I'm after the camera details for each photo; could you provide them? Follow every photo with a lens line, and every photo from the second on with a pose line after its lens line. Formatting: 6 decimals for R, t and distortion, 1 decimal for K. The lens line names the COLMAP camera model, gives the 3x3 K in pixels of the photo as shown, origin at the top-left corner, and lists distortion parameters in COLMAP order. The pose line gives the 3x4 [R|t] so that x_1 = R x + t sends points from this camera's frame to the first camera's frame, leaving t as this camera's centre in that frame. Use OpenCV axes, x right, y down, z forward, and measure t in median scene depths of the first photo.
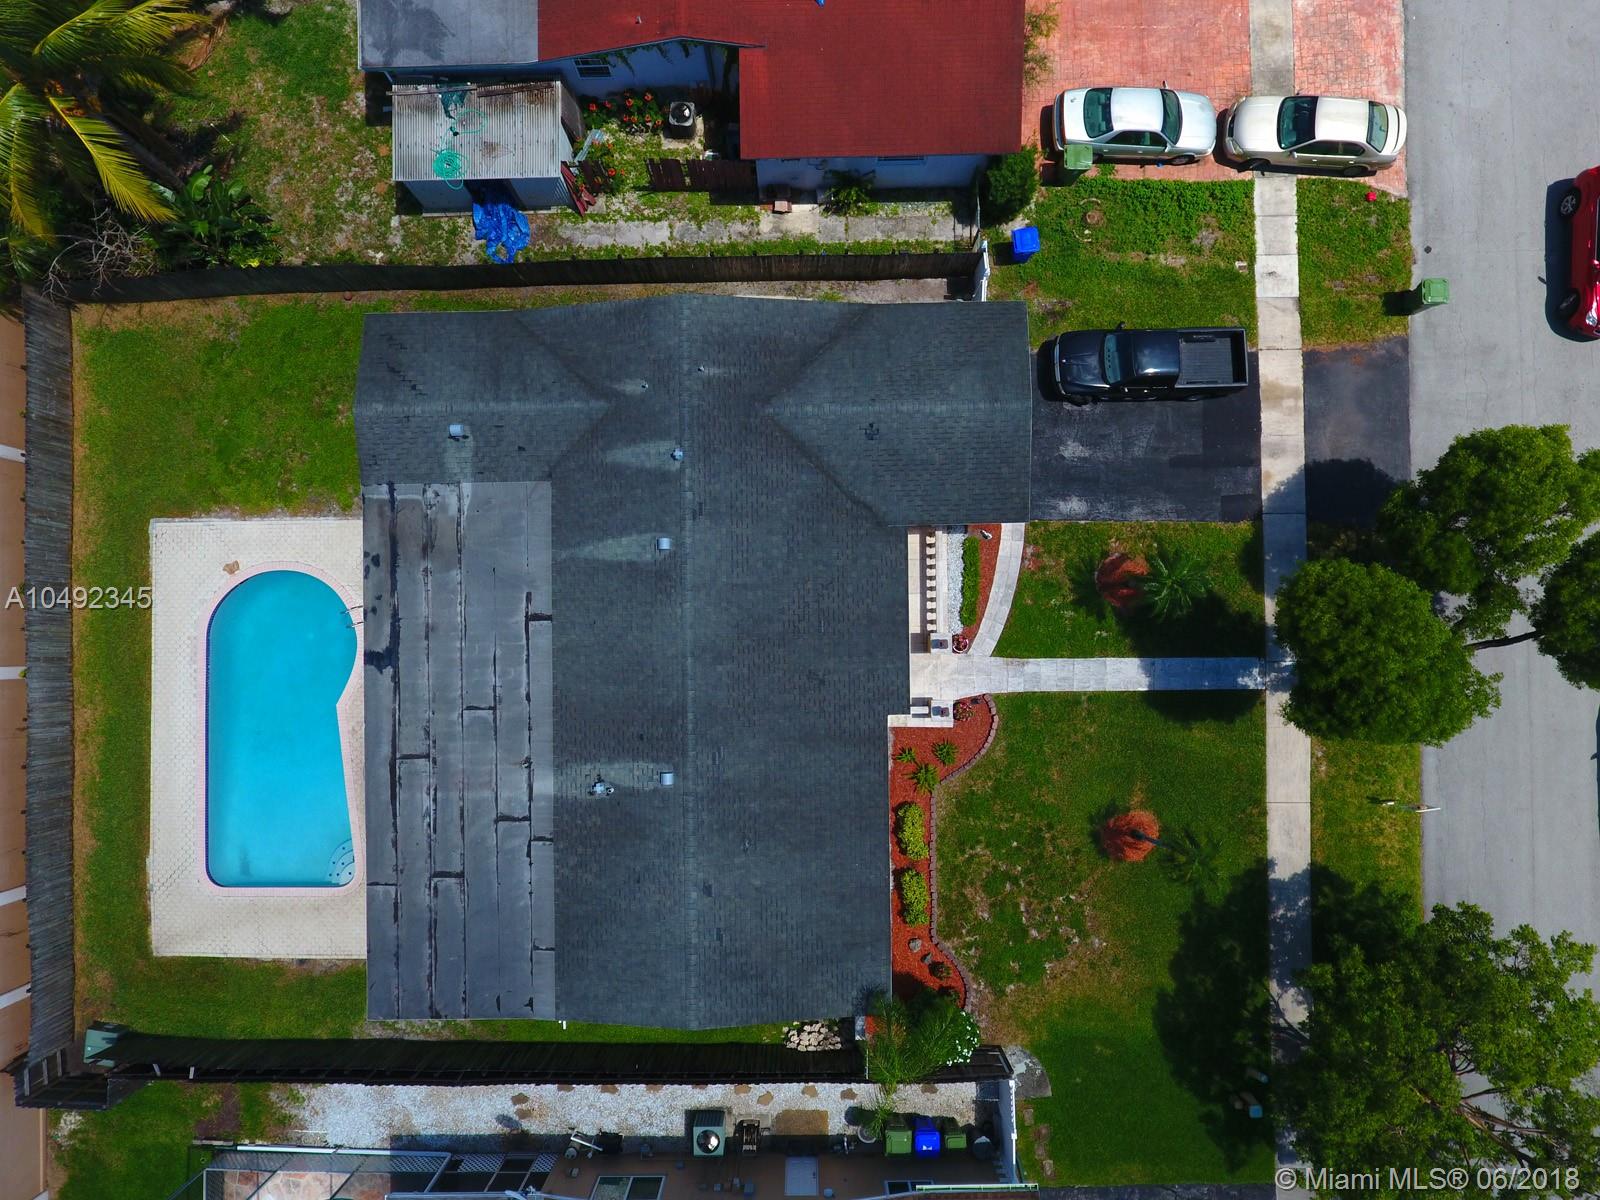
lens RADIAL K [[950.0, 0, 781.1], [0, 950.0, 630.2], [0, 0, 1]] dist [-0.003048, -0.001568]
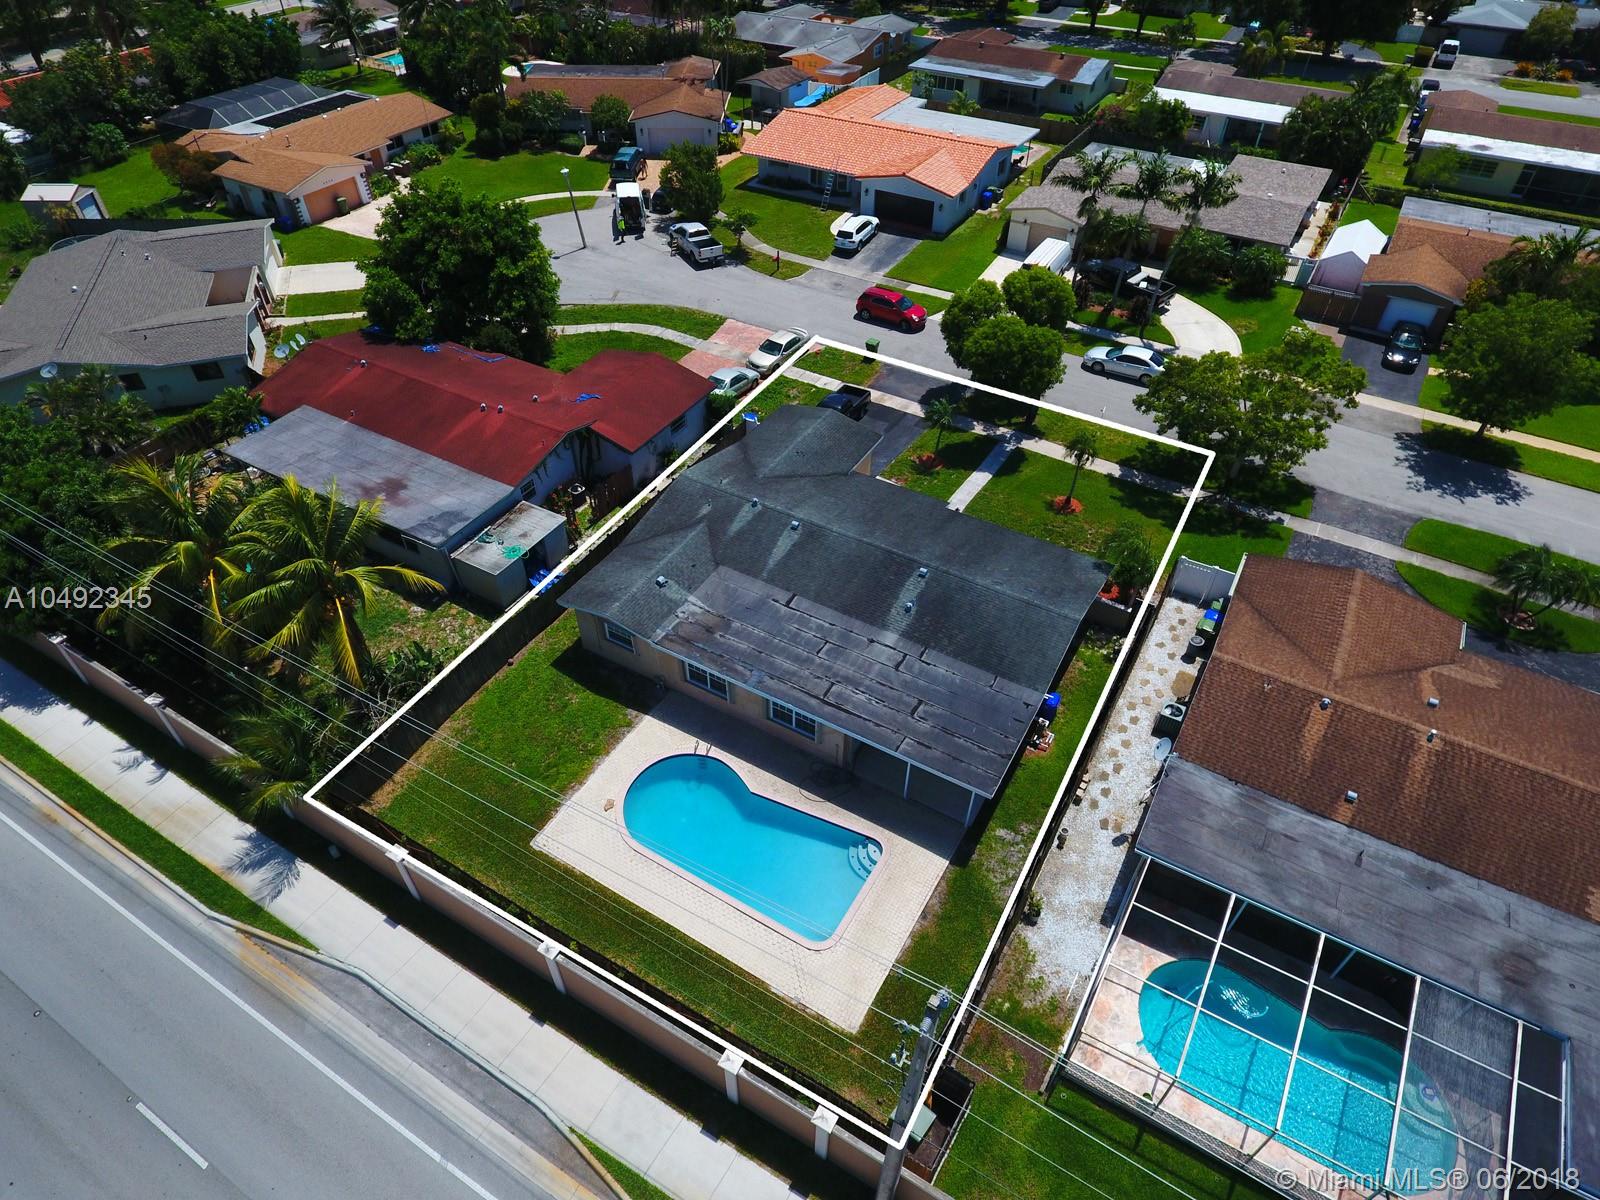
lens RADIAL K [[940.0, 0, 789.5], [0, 940.0, 629.0], [0, 0, 1]] dist [-0.003598, 0.001169]
pose [[0.524673, -0.580730, 0.622471, -1.103095], [0.850962, 0.378498, -0.364148, 0.498616], [-0.024132, 0.720758, 0.692767, -0.009499]]
